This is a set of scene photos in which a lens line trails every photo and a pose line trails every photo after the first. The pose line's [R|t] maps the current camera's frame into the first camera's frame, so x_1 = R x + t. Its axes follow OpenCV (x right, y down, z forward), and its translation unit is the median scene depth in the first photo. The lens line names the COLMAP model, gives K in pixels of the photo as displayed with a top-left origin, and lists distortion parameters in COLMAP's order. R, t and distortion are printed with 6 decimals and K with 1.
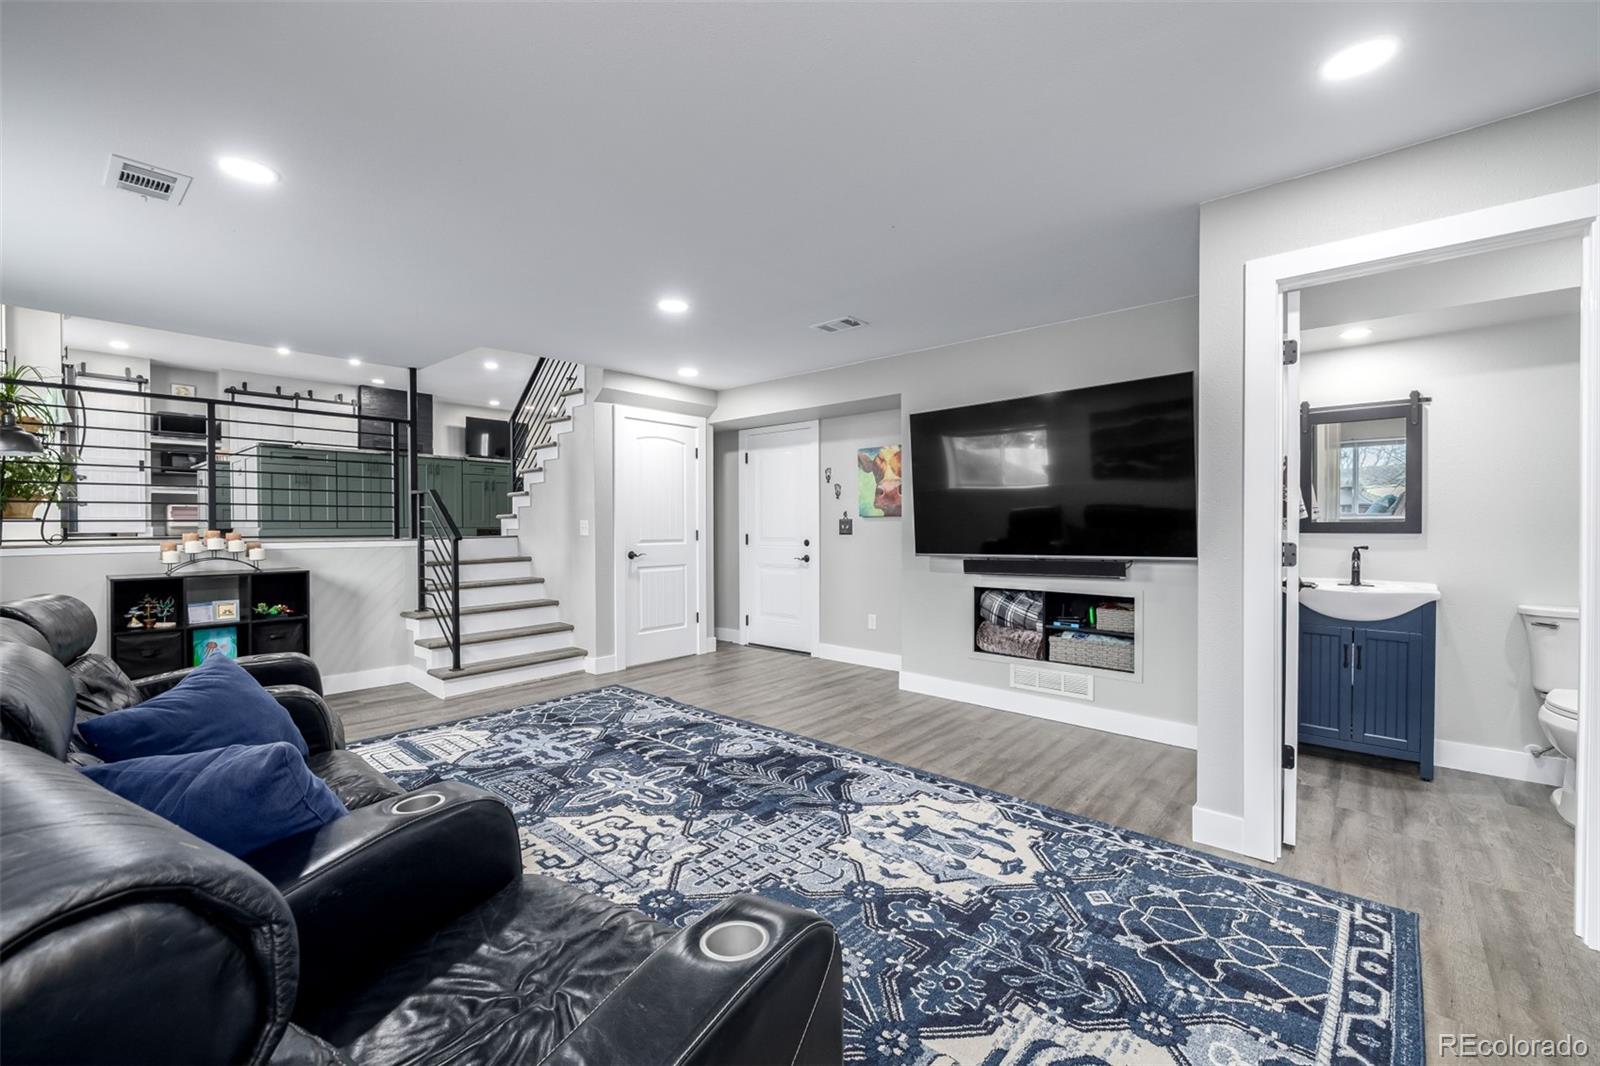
lens RADIAL K [[667.3, 0, 787.5], [0, 667.3, 526.8], [0, 0, 1]] dist [0.001137, 0.000334]
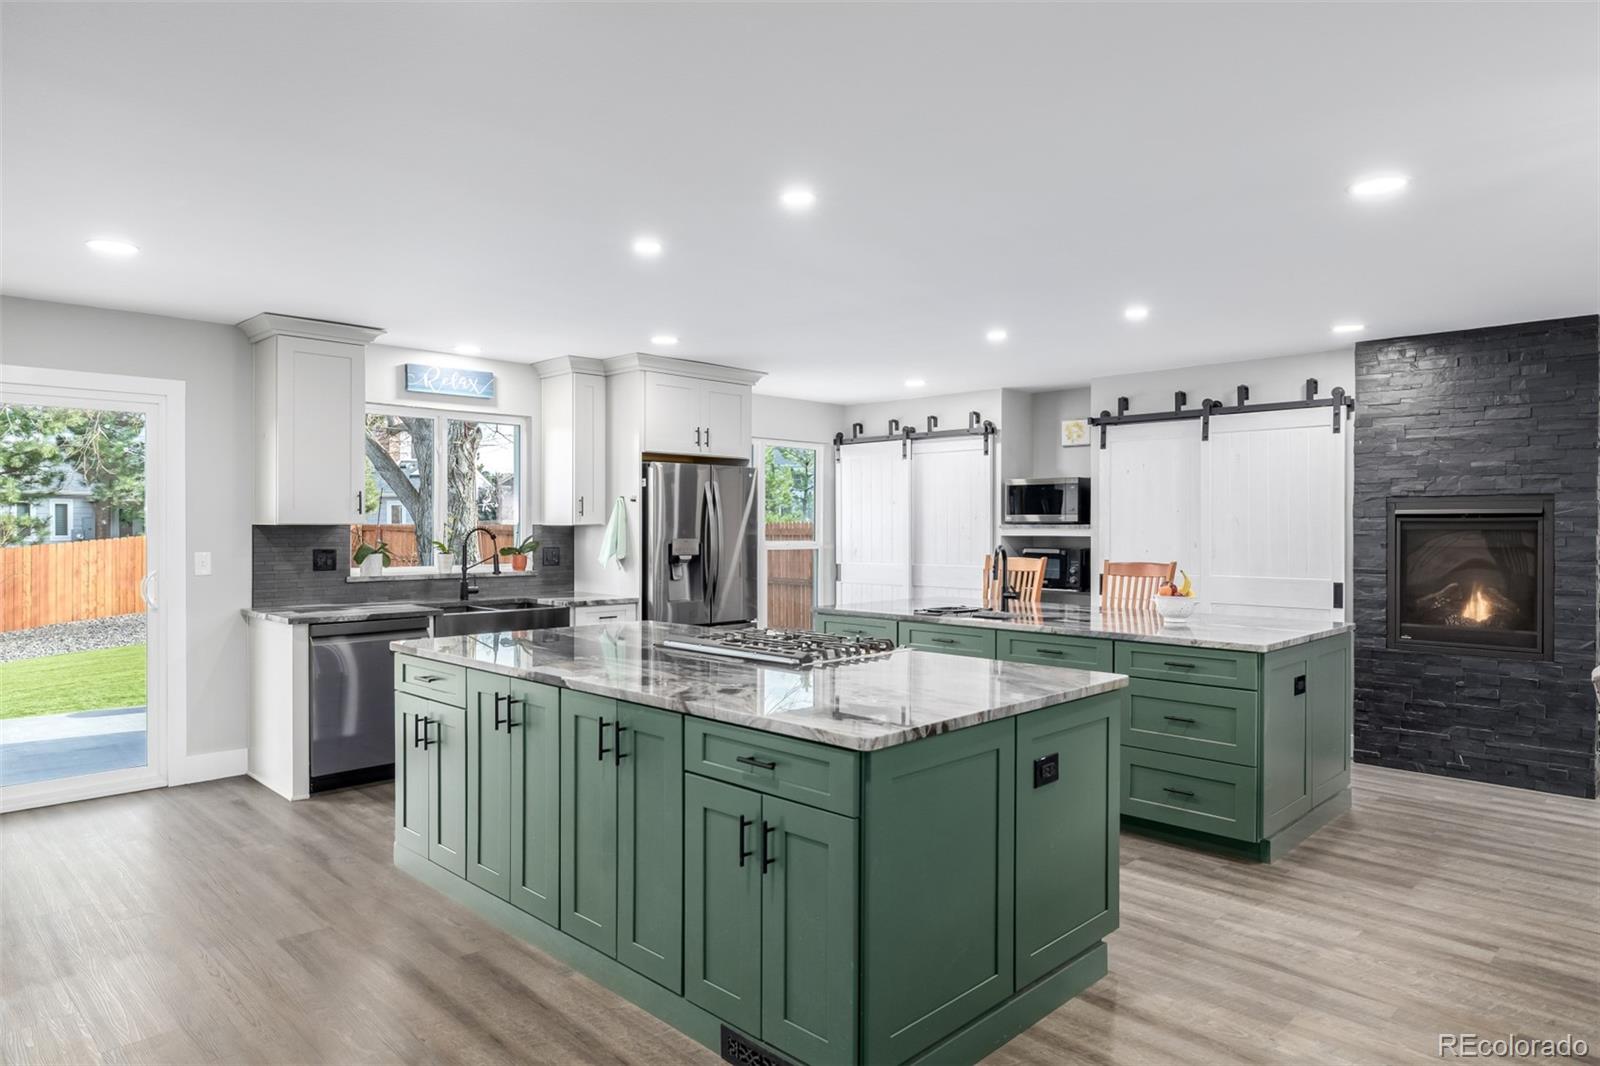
lens RADIAL K [[969.1, 0, 787.9], [0, 969.1, 532.6], [0, 0, 1]] dist [0.001394, -0.001551]
pose [[-0.060533, 0.012025, -0.998094, -0.306821], [-0.002343, 0.999923, 0.012189, -0.348032], [0.998163, 0.003076, -0.060500, 2.177008]]
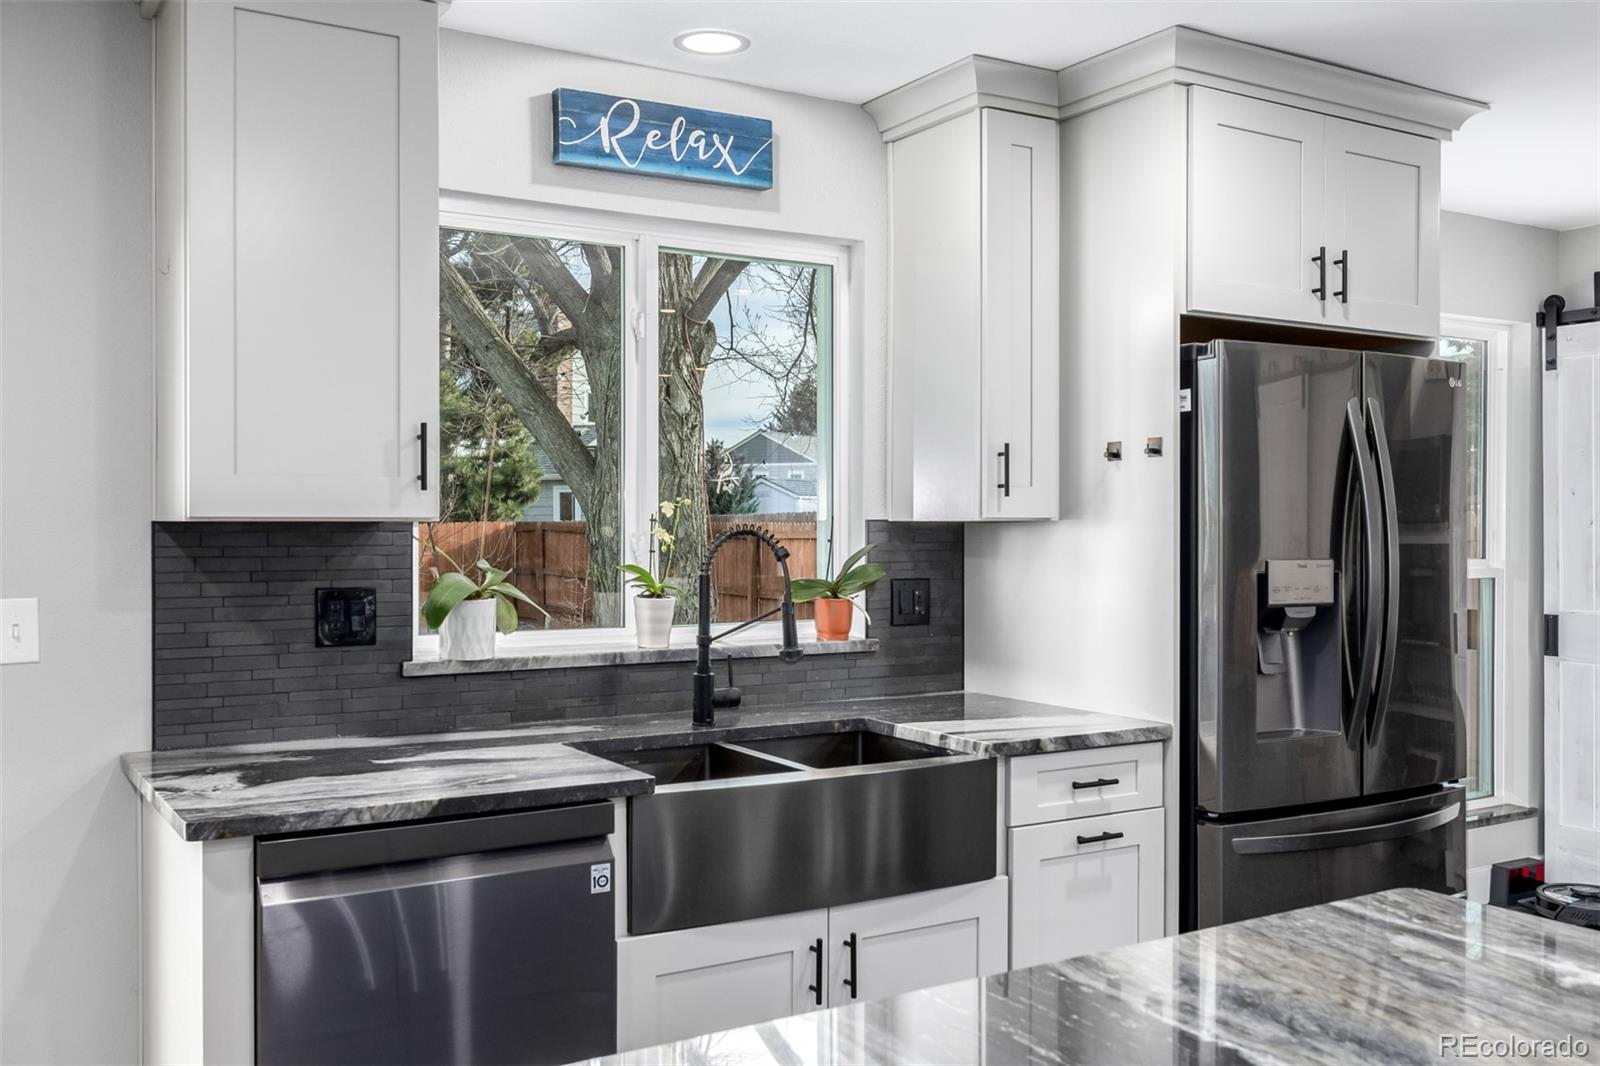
lens RADIAL K [[1452.6, 0, 792.3], [0, 1452.6, 531.8], [0, 0, 1]] dist [-0.002089, 0.000000]
pose [[-0.288823, 0.010916, -0.957320, -1.052432], [0.000762, 0.999937, 0.011172, -0.343058], [0.957382, 0.002497, -0.288814, 1.849066]]
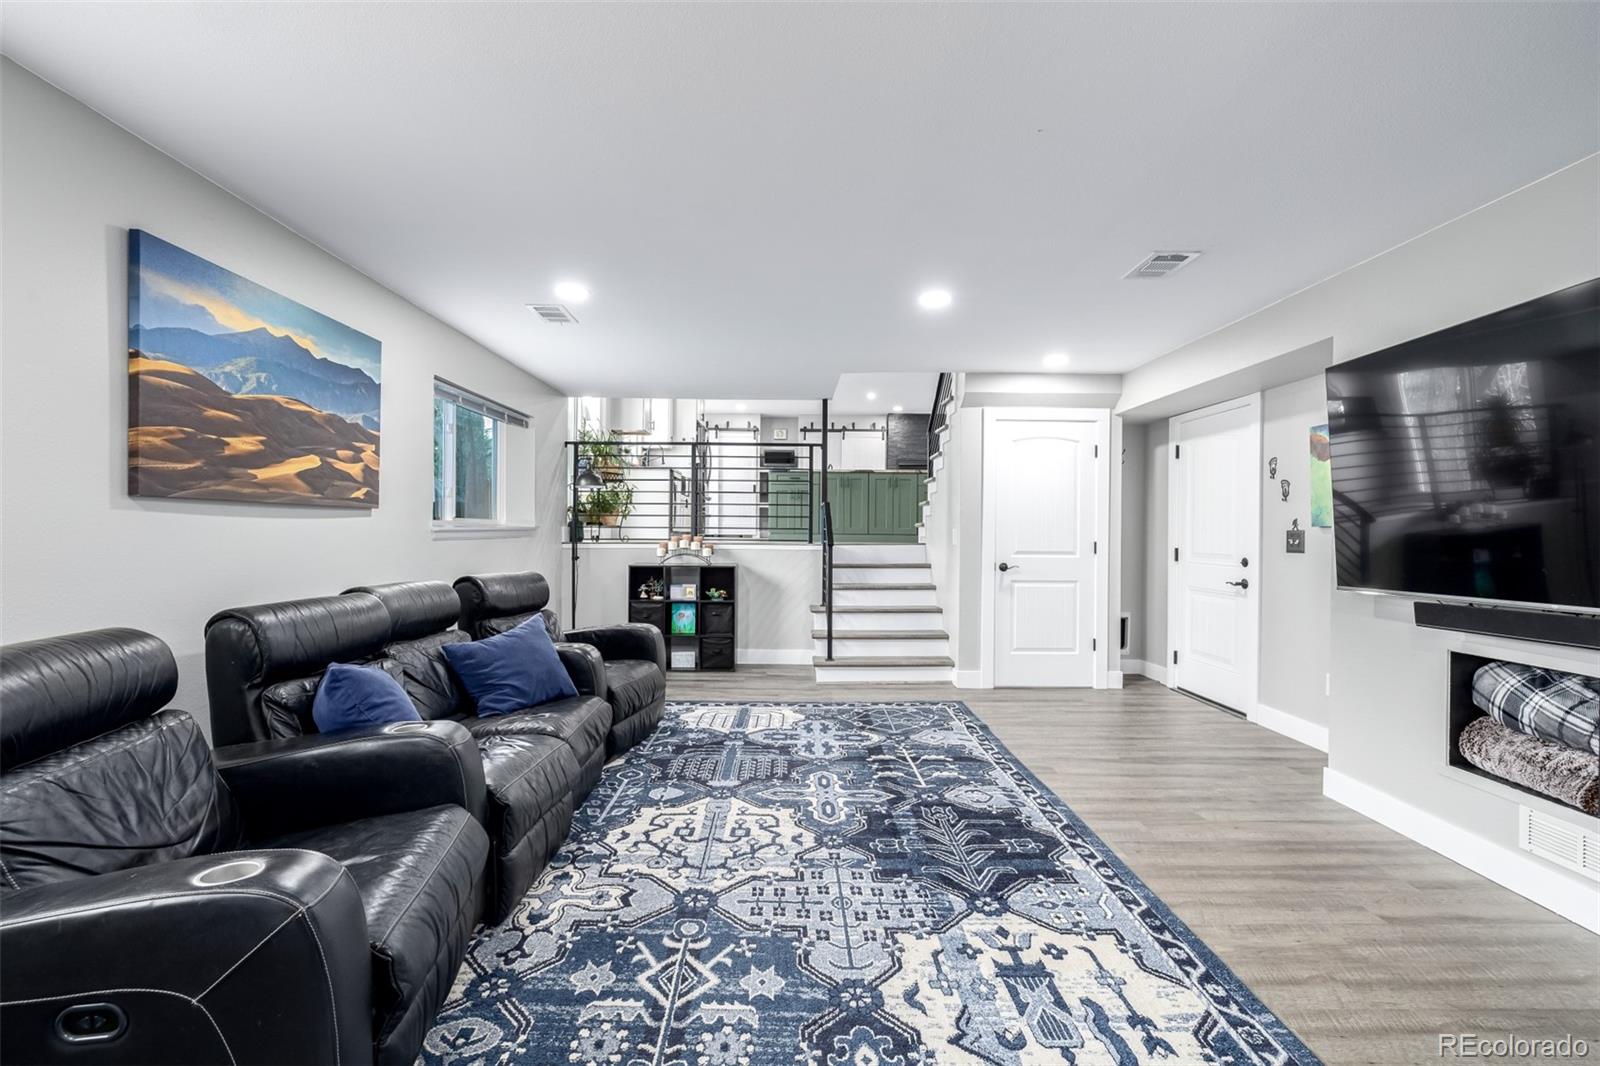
lens RADIAL K [[667.3, 0, 792.9], [0, 667.3, 529.8], [0, 0, 1]] dist [0.001137, 0.000334]
pose [[0.670881, 0.008065, -0.741521, 0.387012], [-0.012354, 0.999924, -0.000302, -0.008164], [0.741462, 0.009363, 0.670929, 0.236474]]
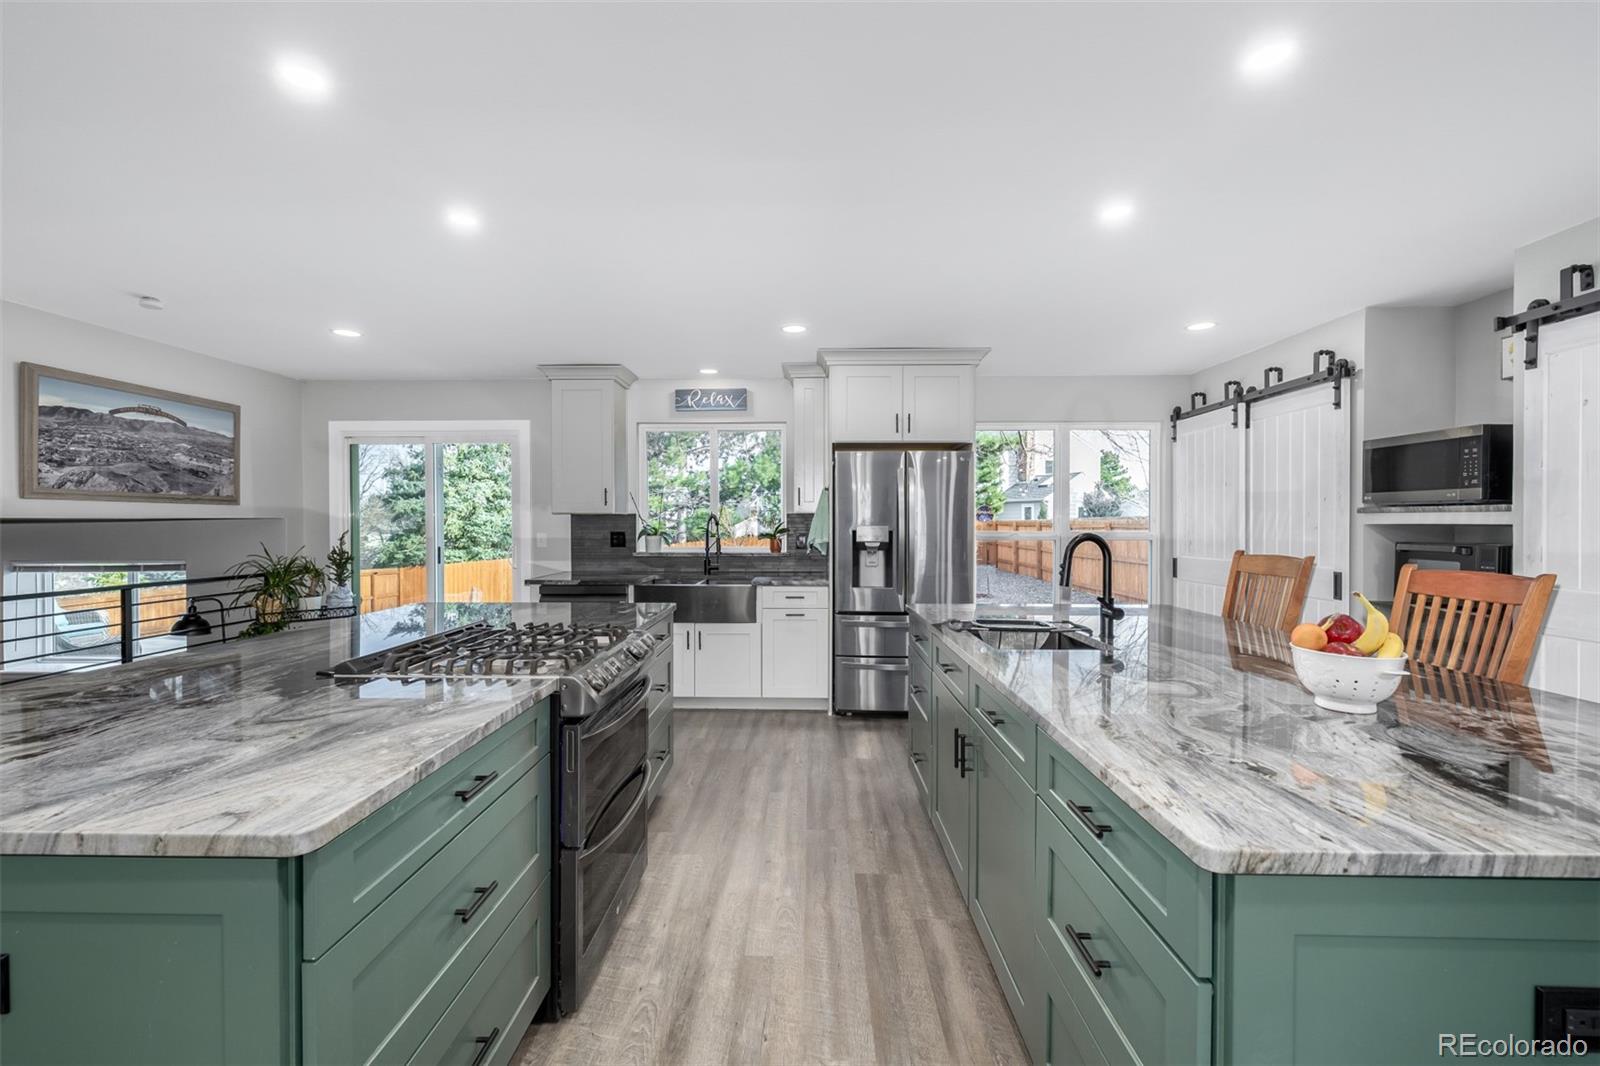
lens RADIAL K [[667.3, 0, 791.8], [0, 667.3, 523.0], [0, 0, 1]] dist [0.001137, 0.000334]
pose [[-0.763790, 0.006093, -0.645437, -1.134805], [0.003365, 0.999979, 0.005458, -0.326874], [0.645457, 0.001997, -0.763794, 2.710189]]
